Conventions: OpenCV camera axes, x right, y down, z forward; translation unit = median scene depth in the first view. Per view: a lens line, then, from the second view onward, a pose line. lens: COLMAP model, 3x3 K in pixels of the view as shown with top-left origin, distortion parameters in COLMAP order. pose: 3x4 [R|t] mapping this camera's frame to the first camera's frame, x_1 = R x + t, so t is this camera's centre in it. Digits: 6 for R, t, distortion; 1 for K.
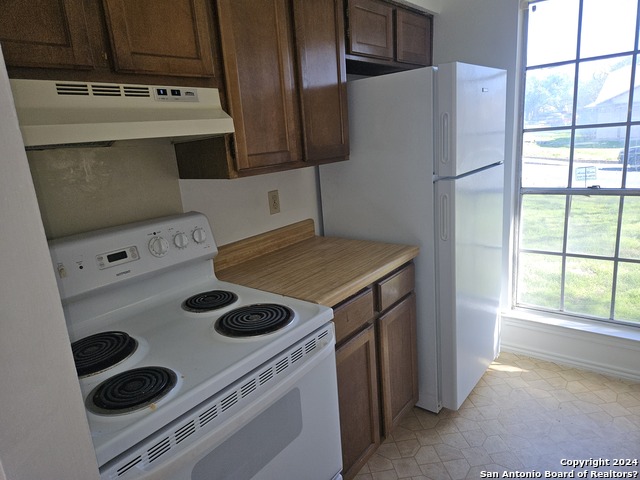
lens RADIAL K [[428.5, 0, 321.6], [0, 428.5, 238.0], [0, 0, 1]] dist [-0.003429, -0.011097]
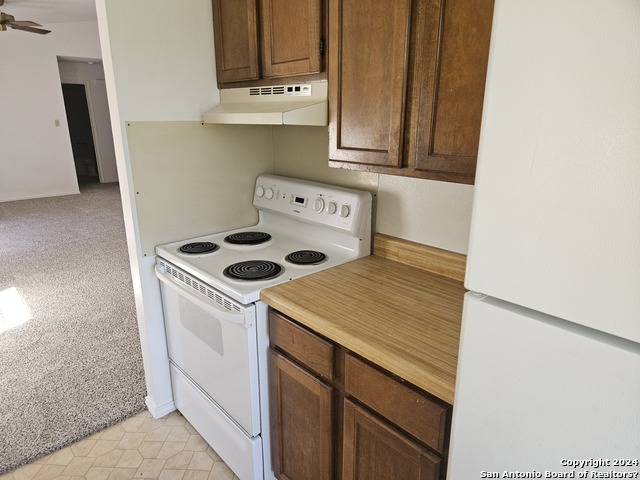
lens RADIAL K [[428.5, 0, 320.5], [0, 428.5, 243.1], [0, 0, 1]] dist [-0.003429, -0.011097]
pose [[-0.186516, 0.348345, -0.918623, 0.783688], [-0.217034, 0.897321, 0.384333, -0.345463], [0.958180, 0.271056, -0.091762, 1.043910]]
